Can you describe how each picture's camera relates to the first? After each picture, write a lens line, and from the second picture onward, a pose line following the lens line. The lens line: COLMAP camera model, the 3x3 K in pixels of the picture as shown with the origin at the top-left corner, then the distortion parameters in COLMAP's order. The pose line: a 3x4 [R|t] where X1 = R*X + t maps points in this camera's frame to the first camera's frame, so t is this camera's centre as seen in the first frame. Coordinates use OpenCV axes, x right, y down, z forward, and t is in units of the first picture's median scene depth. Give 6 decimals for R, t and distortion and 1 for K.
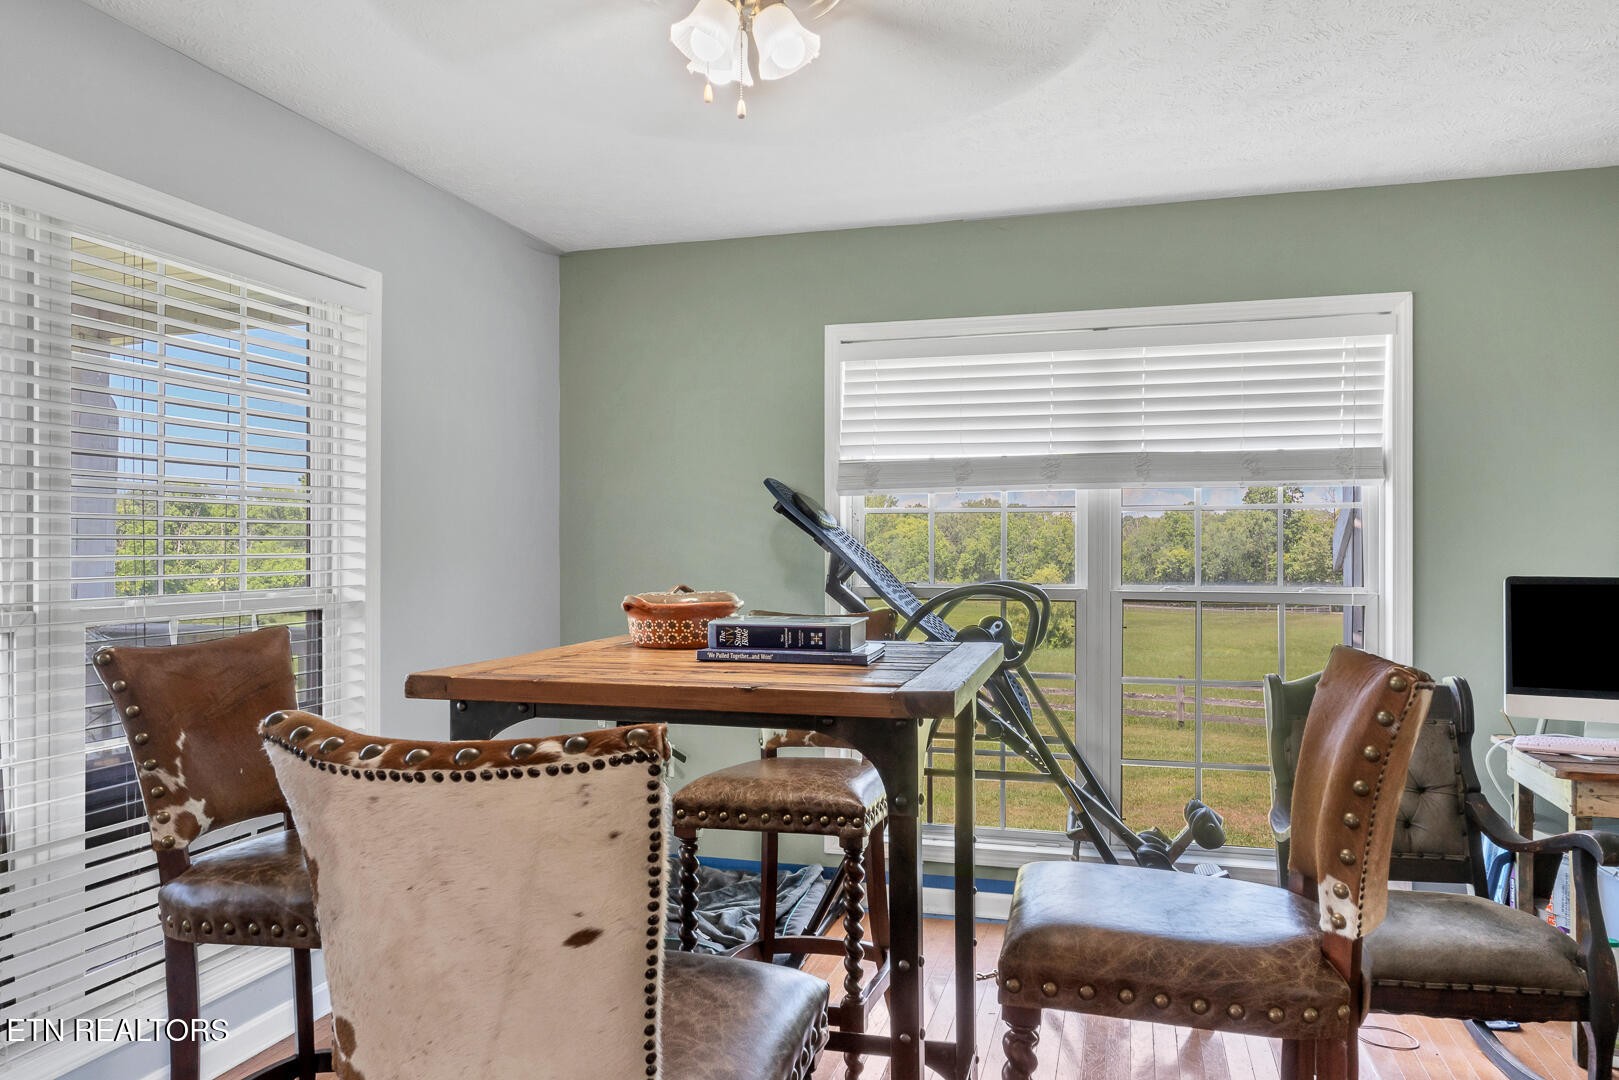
lens RADIAL K [[1134.4, 0, 809.9], [0, 1134.4, 546.1], [0, 0, 1]] dist [-0.003097, -0.002989]
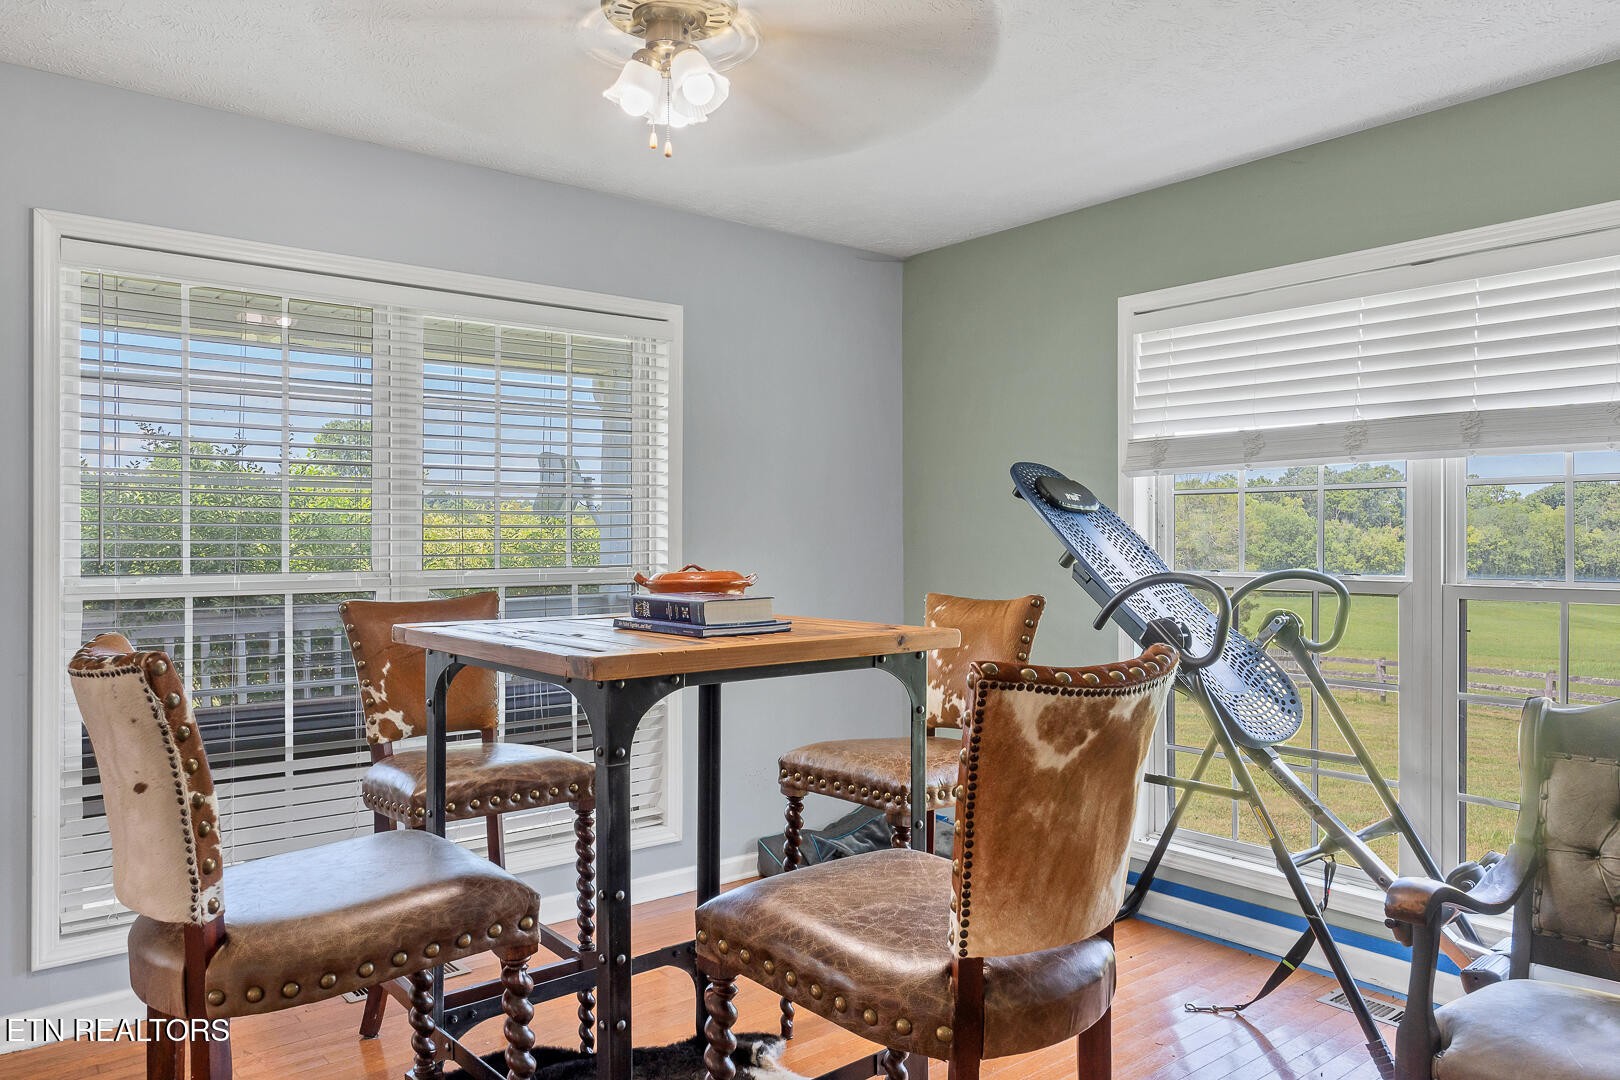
lens RADIAL K [[1146.3, 0, 809.4], [0, 1146.3, 534.3], [0, 0, 1]] dist [-0.001664, -0.000598]
pose [[0.811032, -0.001900, -0.584998, 0.451458], [0.002850, 0.999996, 0.000703, 0.002028], [0.584994, -0.002237, 0.811034, 0.088273]]
